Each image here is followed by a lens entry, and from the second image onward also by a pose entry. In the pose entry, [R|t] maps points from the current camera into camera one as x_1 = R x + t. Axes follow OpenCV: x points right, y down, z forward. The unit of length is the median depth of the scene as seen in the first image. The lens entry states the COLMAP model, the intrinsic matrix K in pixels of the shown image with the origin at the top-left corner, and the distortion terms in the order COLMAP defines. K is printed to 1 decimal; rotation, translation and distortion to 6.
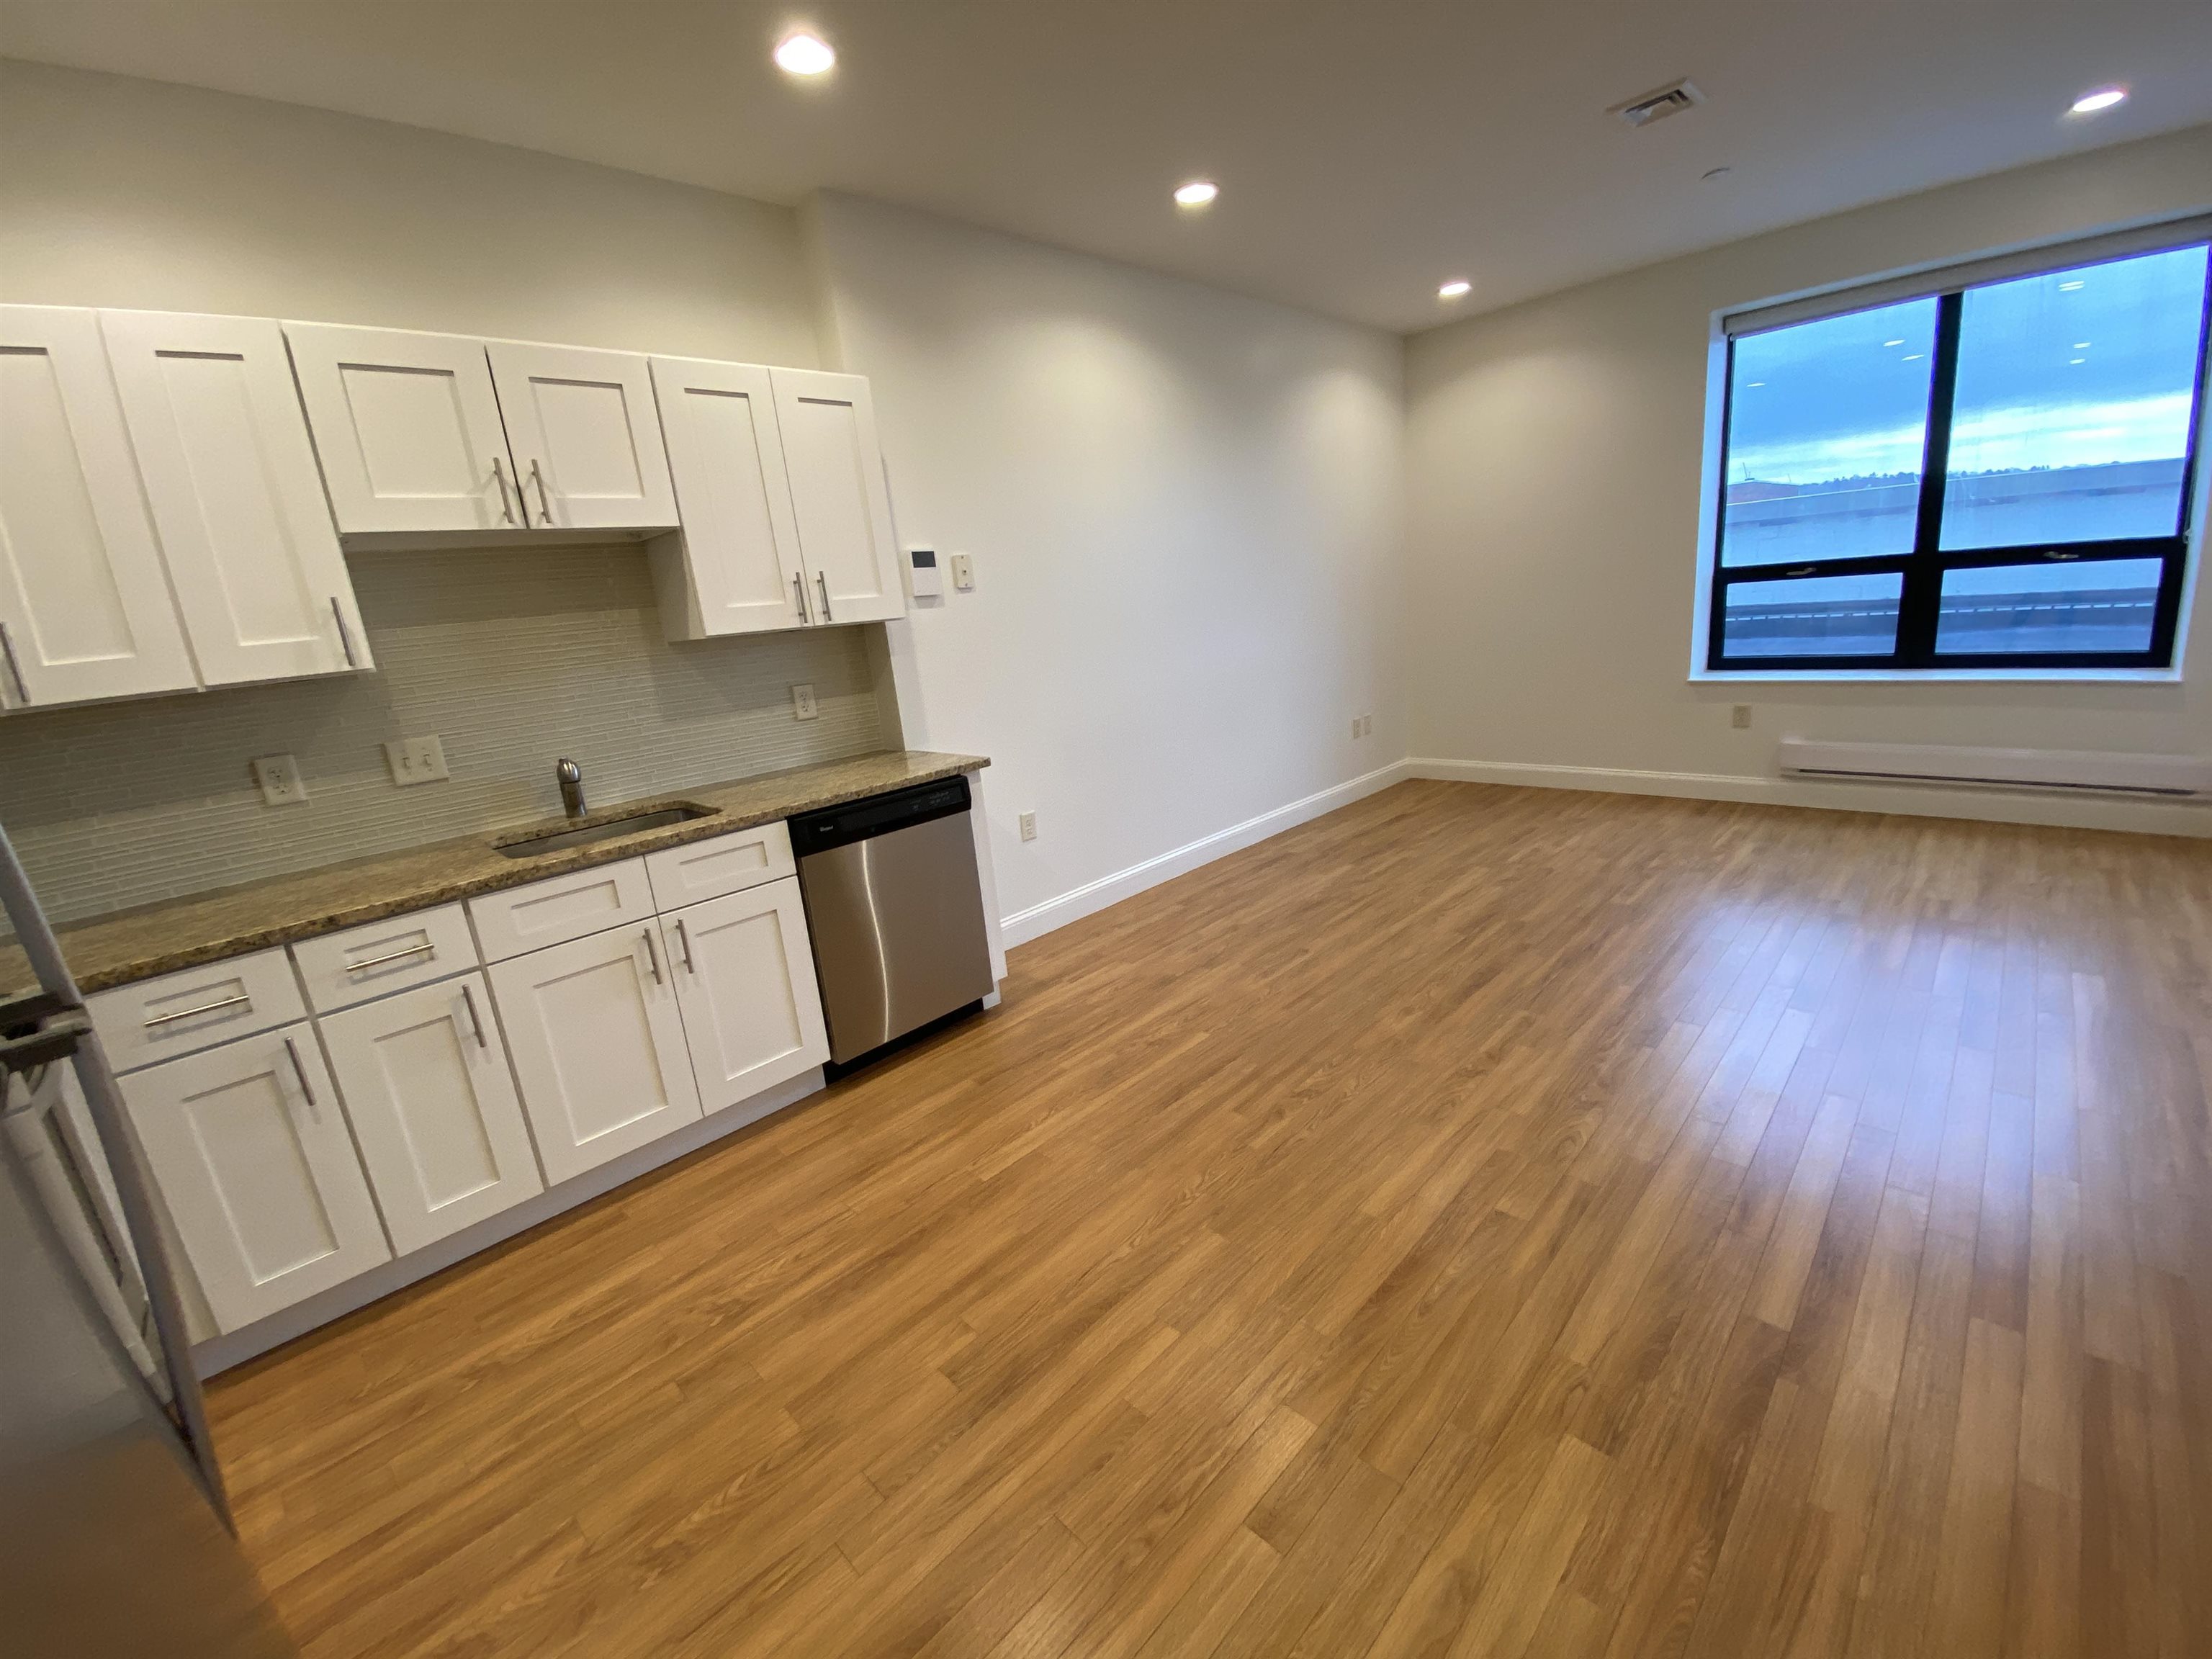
lens RADIAL K [[892.6, 0, 1102.9], [0, 892.6, 824.4], [0, 0, 1]] dist [0.032814, -0.026834]
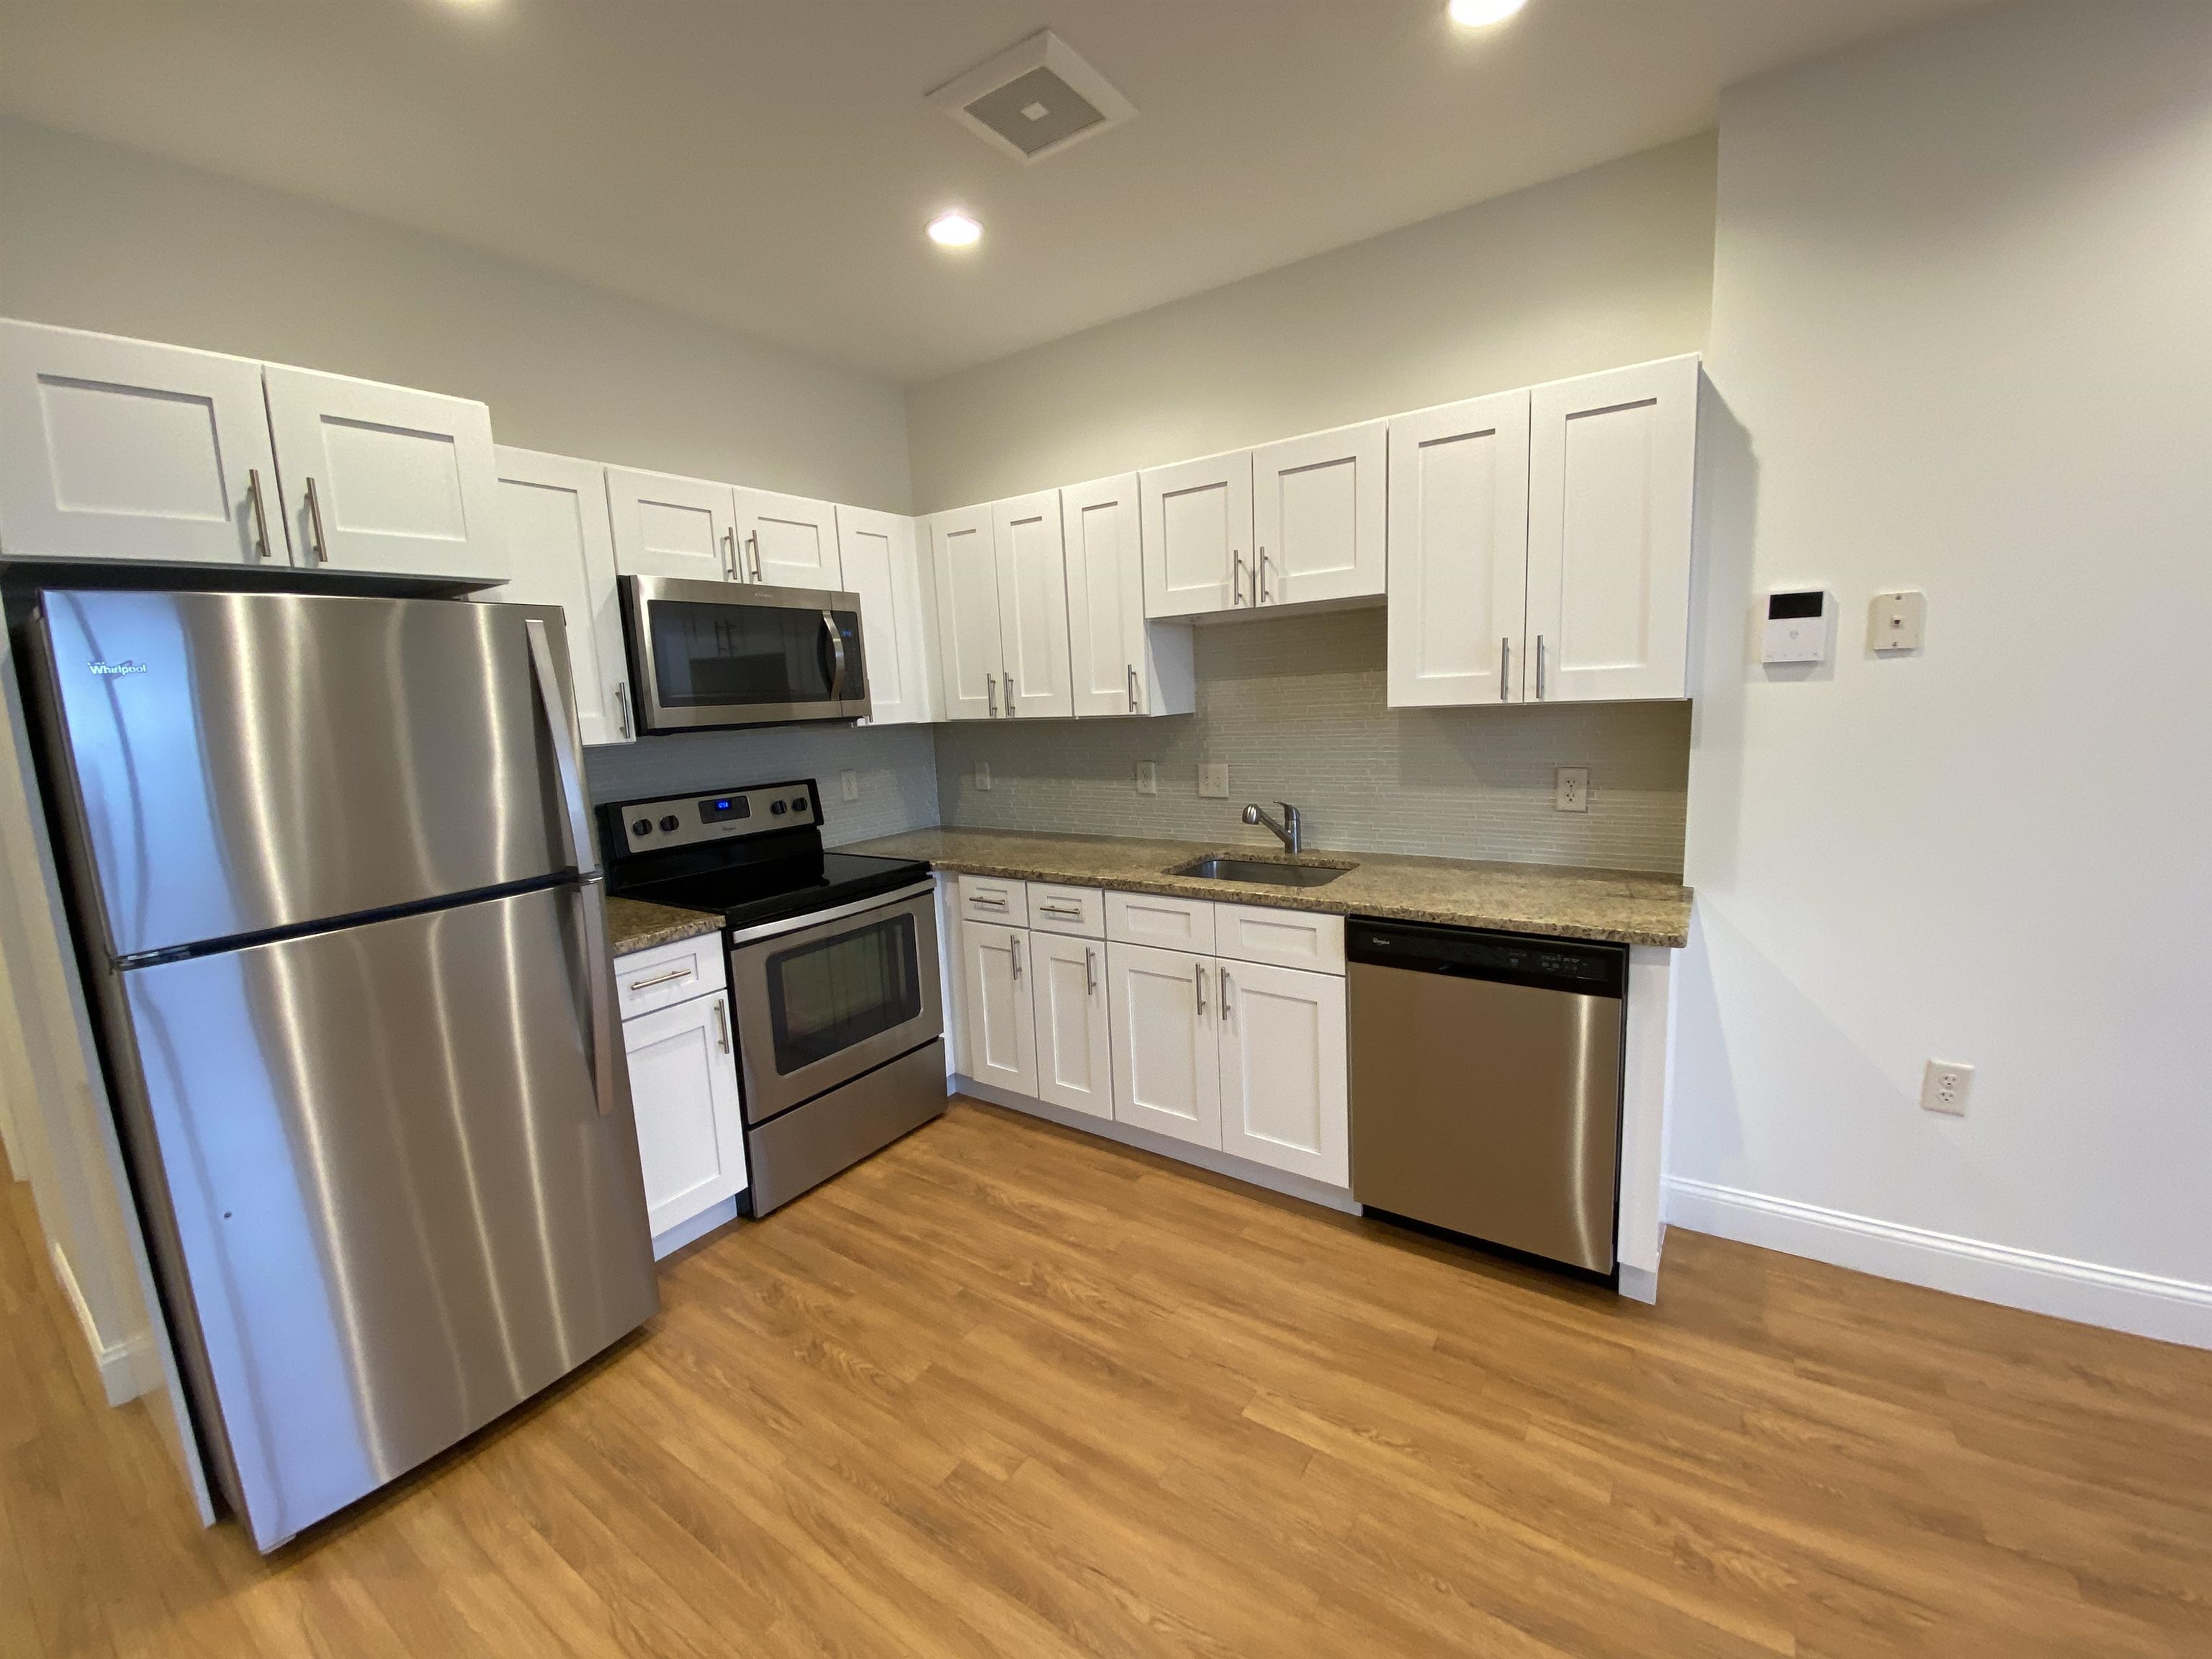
lens RADIAL K [[892.6, 0, 1102.9], [0, 892.6, 824.4], [0, 0, 1]] dist [0.032814, -0.026834]
pose [[0.185103, 0.233058, -0.954684, 0.354708], [-0.213117, 0.957872, 0.192515, -0.172563], [0.959332, 0.167824, 0.226973, 0.431632]]
